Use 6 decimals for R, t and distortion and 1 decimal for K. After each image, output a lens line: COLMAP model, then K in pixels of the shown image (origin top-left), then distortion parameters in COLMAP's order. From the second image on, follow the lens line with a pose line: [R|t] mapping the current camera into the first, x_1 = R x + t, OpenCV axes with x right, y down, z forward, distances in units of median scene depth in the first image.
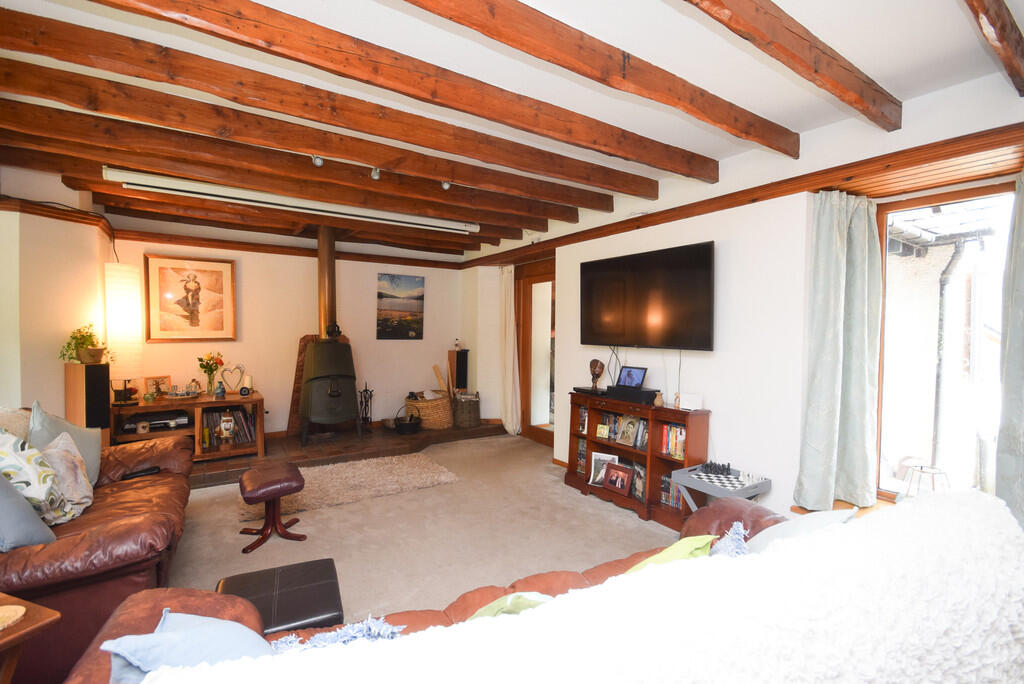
lens RADIAL K [[458.8, 0, 510.5], [0, 458.8, 343.9], [0, 0, 1]] dist [-0.001222, -0.004036]
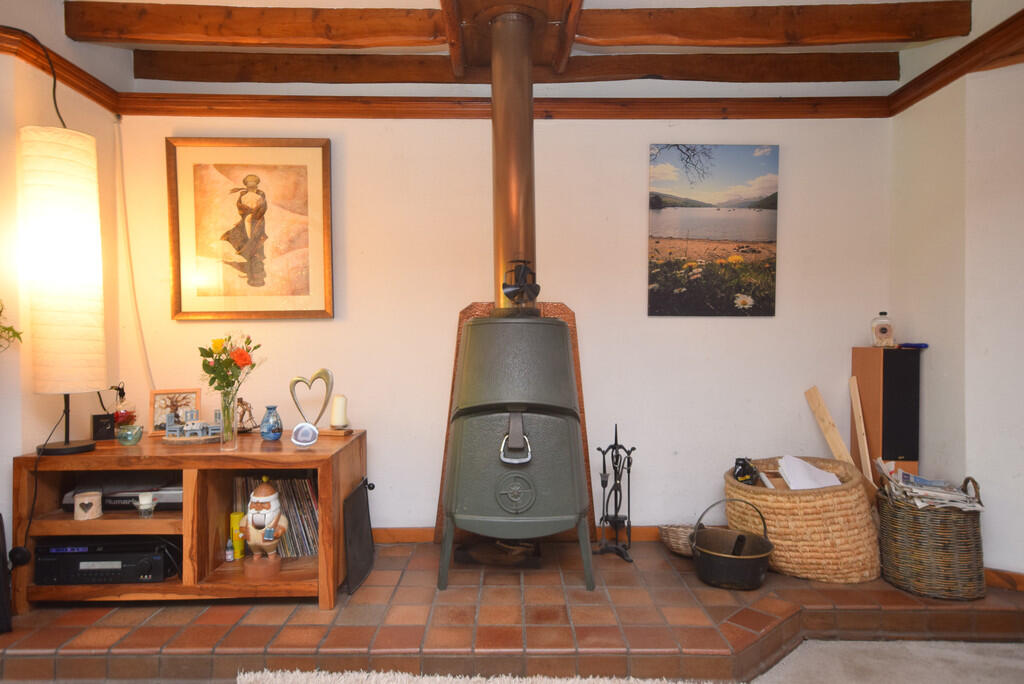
lens RADIAL K [[604.5, 0, 501.9], [0, 604.5, 338.5], [0, 0, 1]] dist [0.018528, -0.000020]
pose [[0.822222, -0.011141, -0.569058, -0.118149], [-0.007250, 0.999522, -0.030043, 0.030931], [0.569121, 0.028827, 0.821748, 0.594700]]
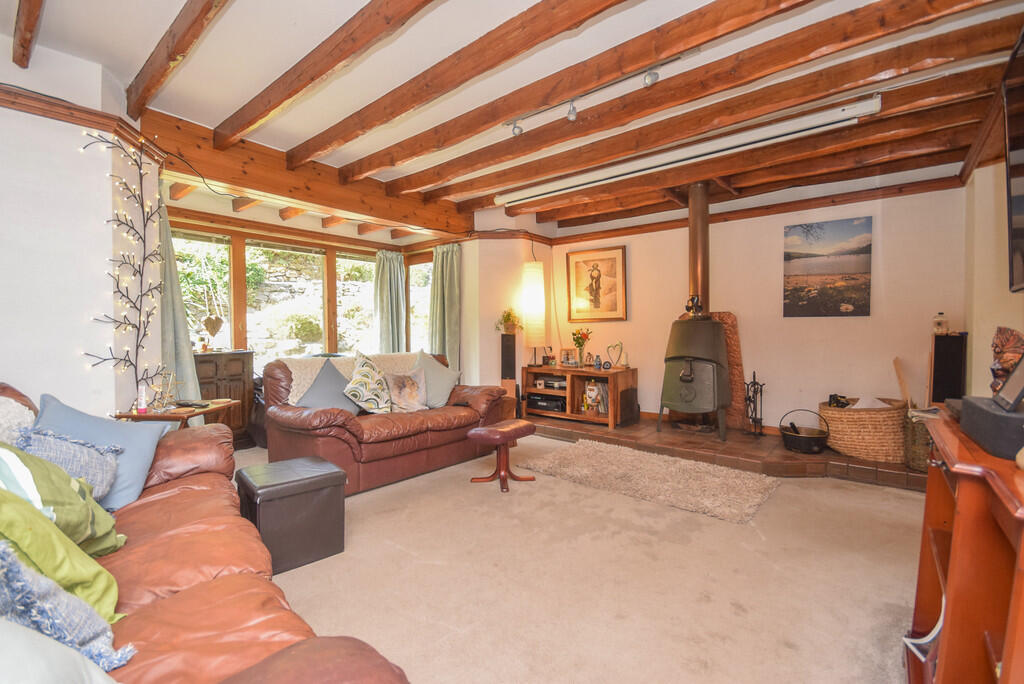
lens RADIAL K [[458.8, 0, 503.2], [0, 458.8, 341.3], [0, 0, 1]] dist [-0.001222, -0.004036]
pose [[0.257297, 0.011286, -0.966266, 0.359191], [-0.025927, 0.999652, 0.004772, 0.044255], [0.965984, 0.023825, 0.257501, 0.441858]]
